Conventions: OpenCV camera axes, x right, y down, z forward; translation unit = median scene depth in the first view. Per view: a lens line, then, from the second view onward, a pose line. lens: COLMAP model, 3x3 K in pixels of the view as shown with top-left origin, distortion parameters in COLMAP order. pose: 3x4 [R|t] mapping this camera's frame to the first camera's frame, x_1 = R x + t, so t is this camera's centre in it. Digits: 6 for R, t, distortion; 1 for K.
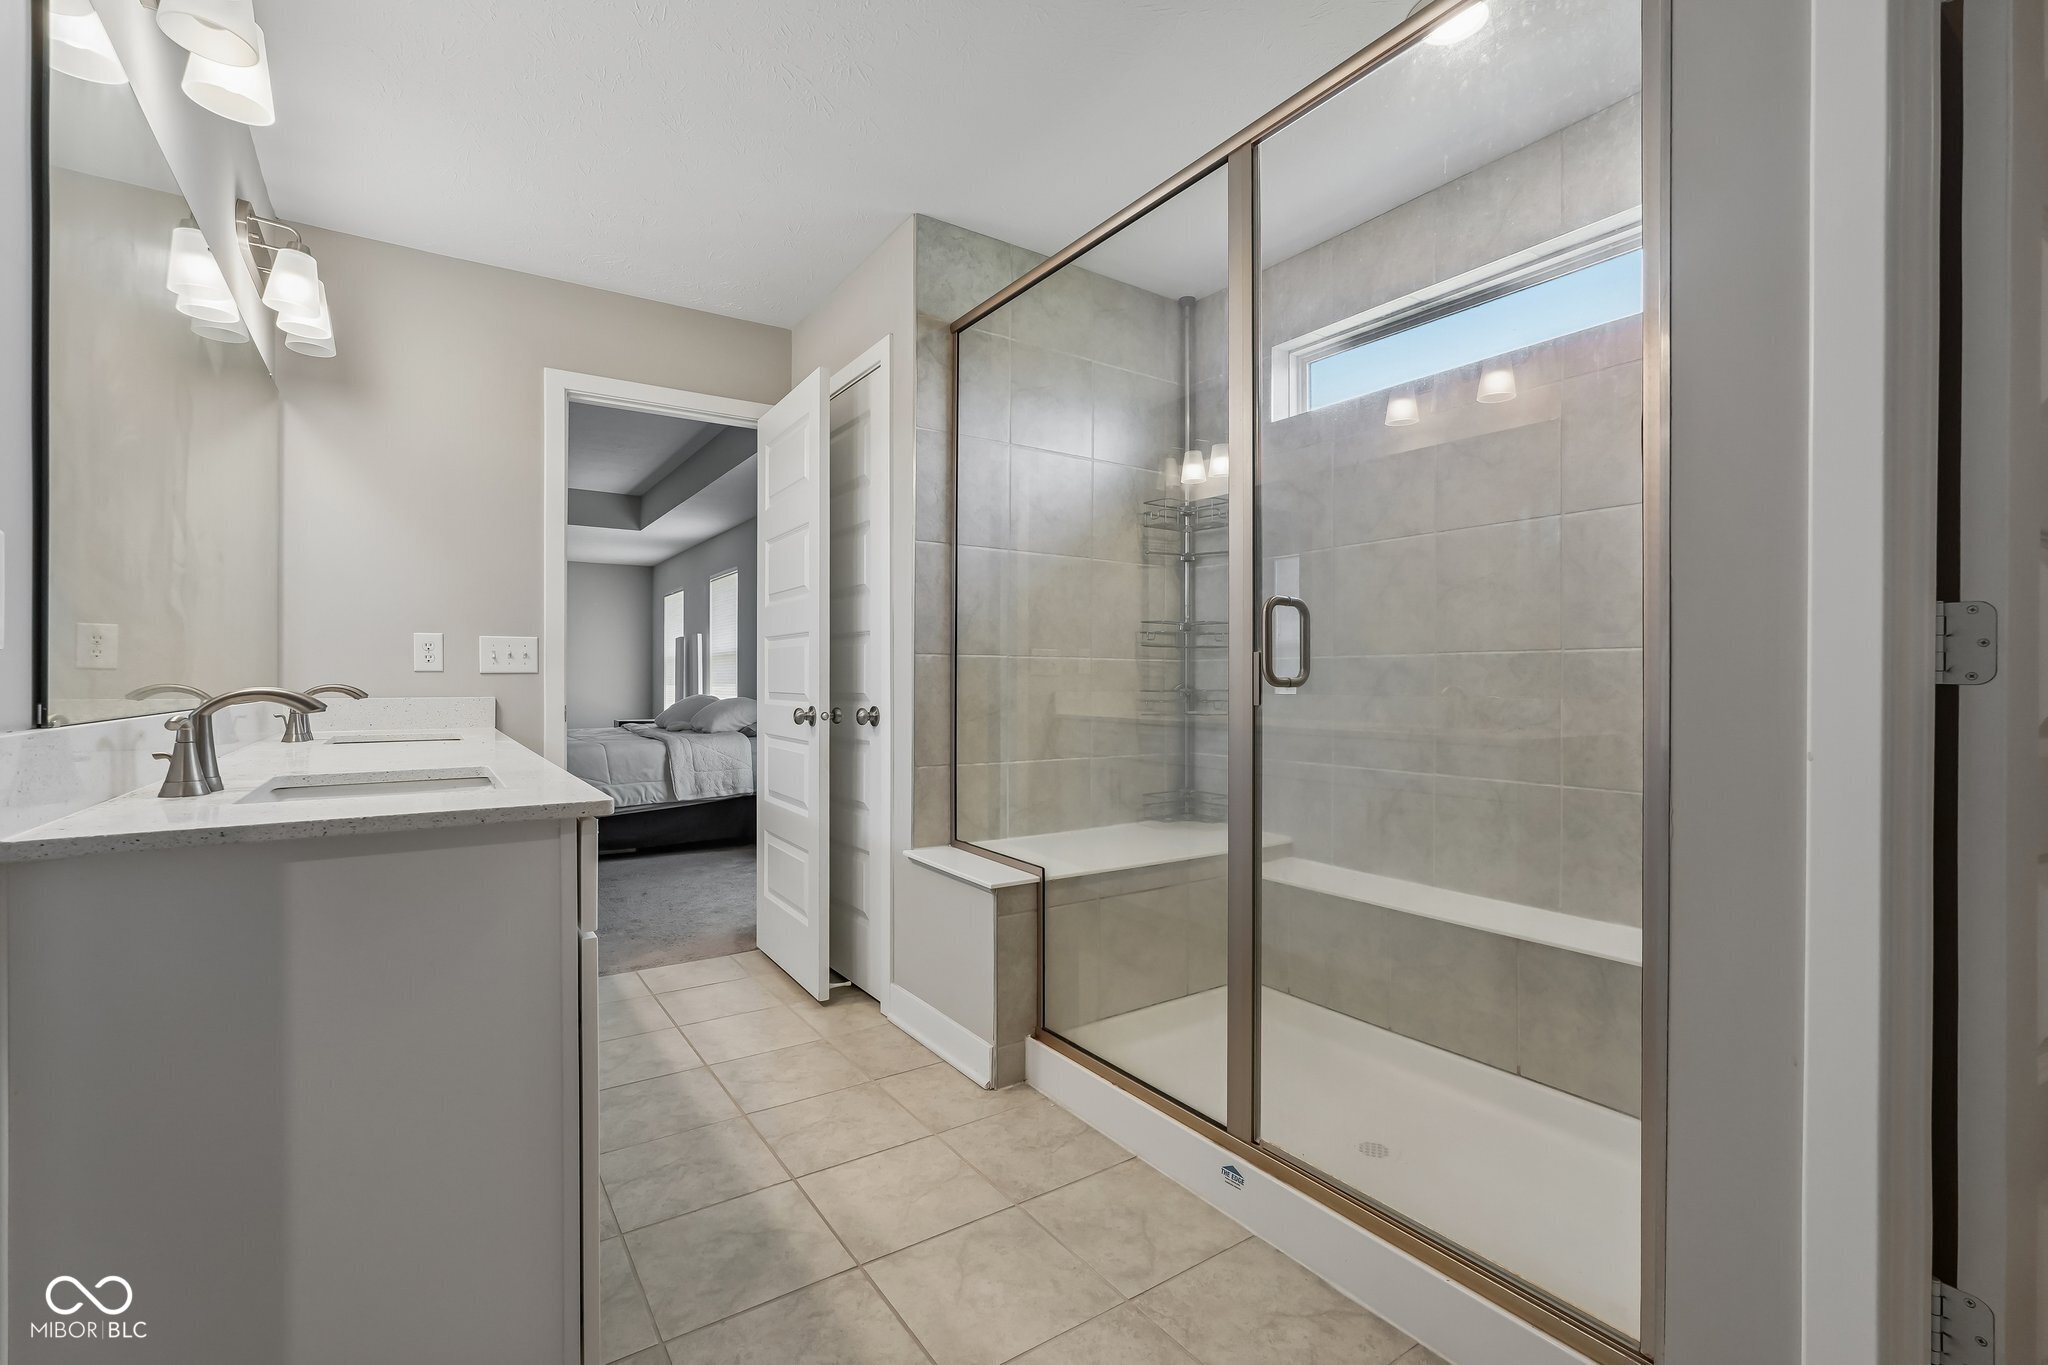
lens RADIAL K [[902.6, 0, 1020.5], [0, 902.6, 680.5], [0, 0, 1]] dist [-0.005364, 0.002116]
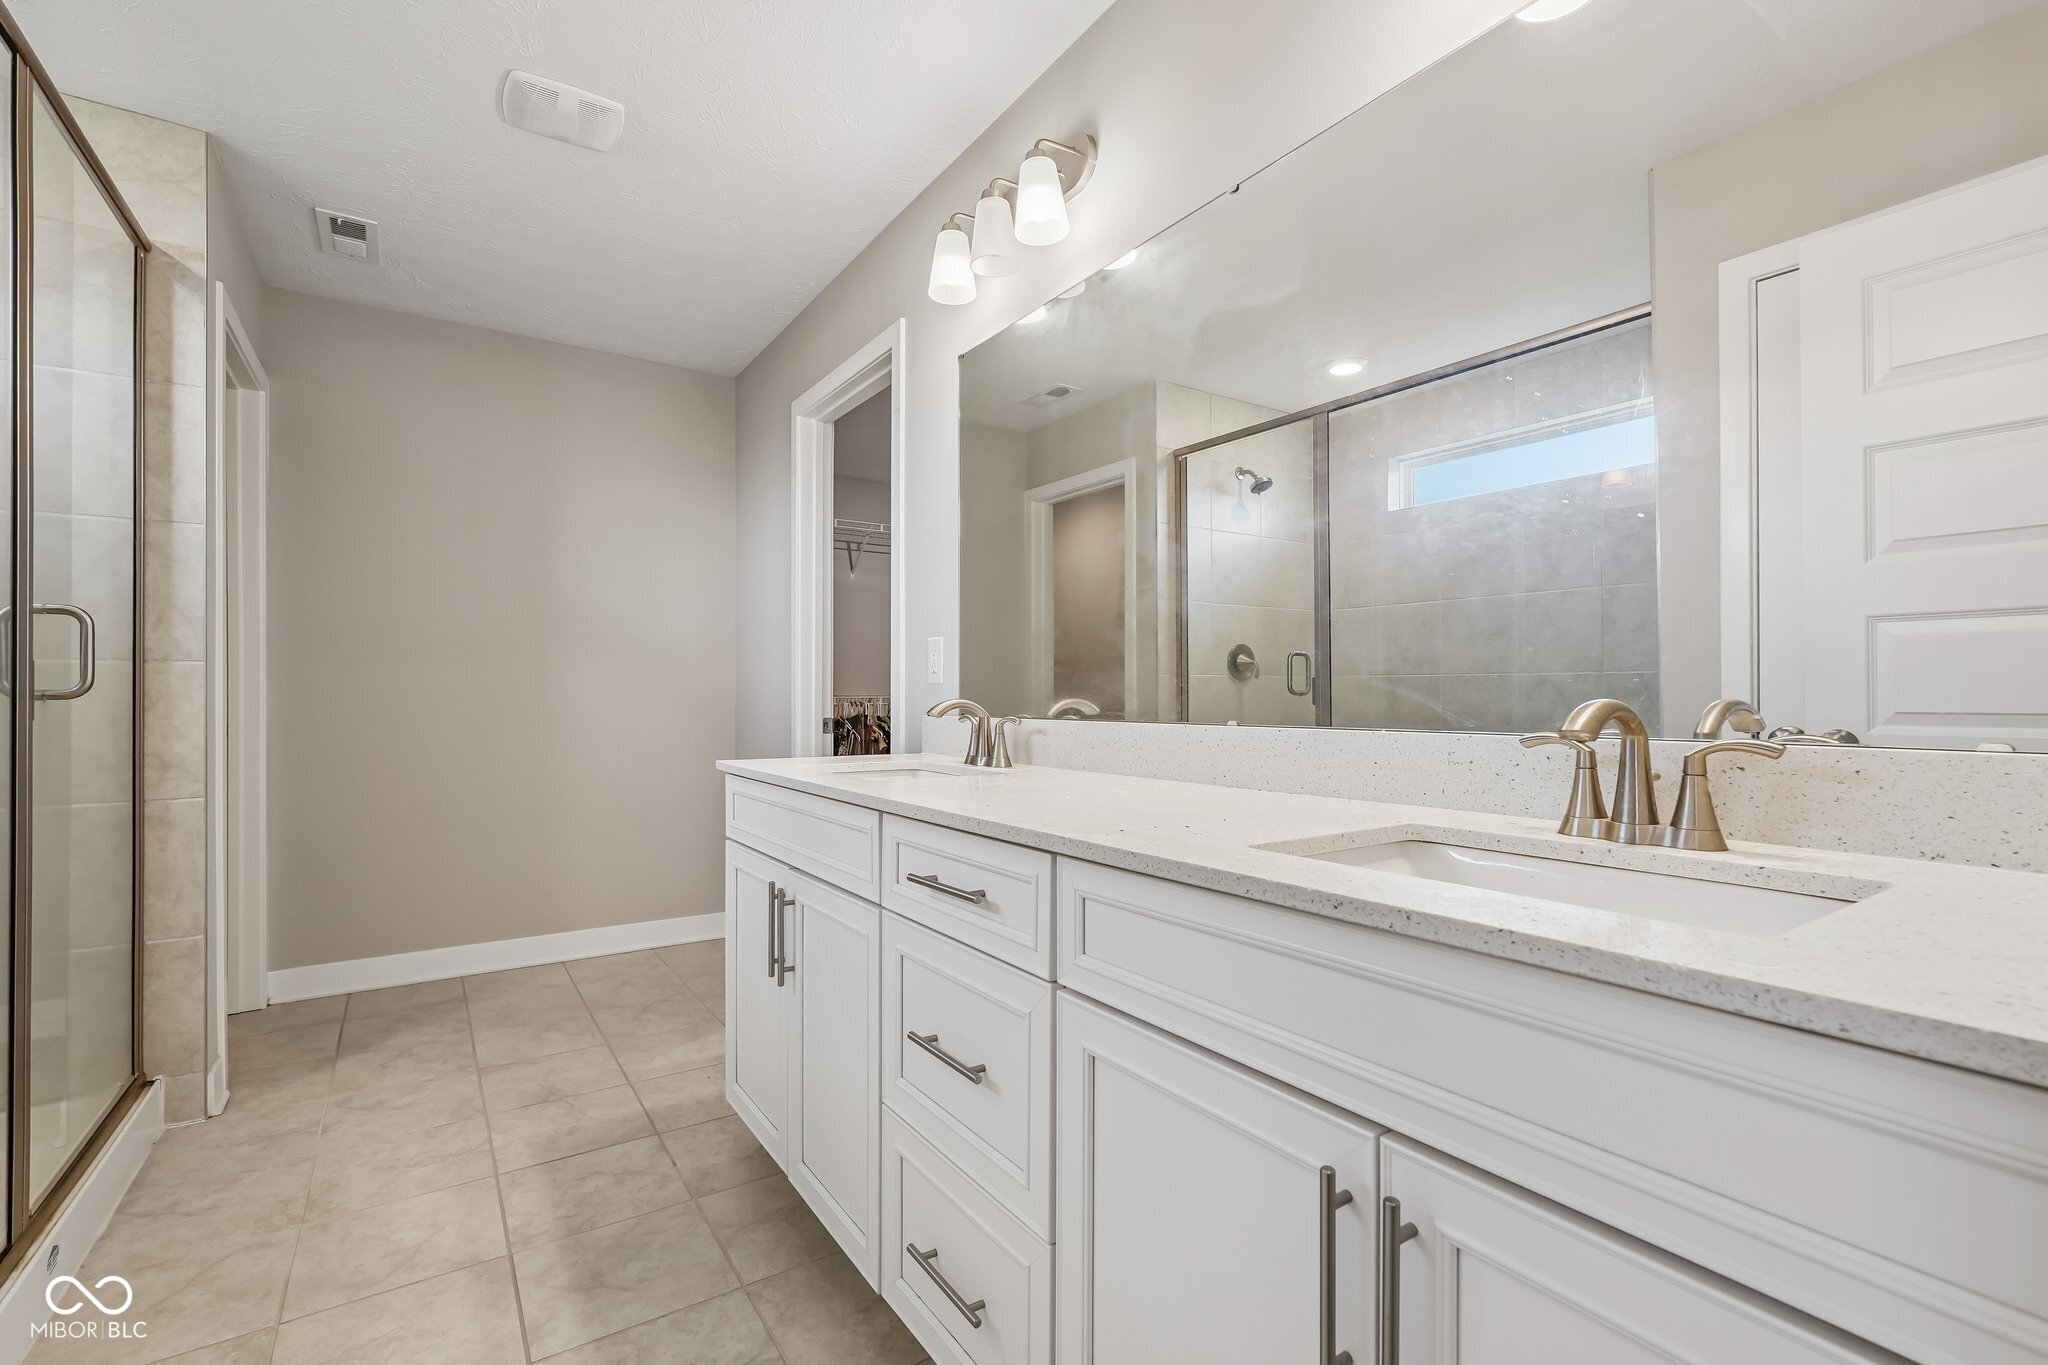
lens RADIAL K [[902.6, 0, 1003.6], [0, 902.6, 703.2], [0, 0, 1]] dist [-0.005364, 0.002116]
pose [[-0.999912, -0.002997, 0.012928, -0.743477], [-0.003121, 0.999949, -0.009570, 0.017505], [-0.012898, -0.009610, -0.999871, 1.991474]]
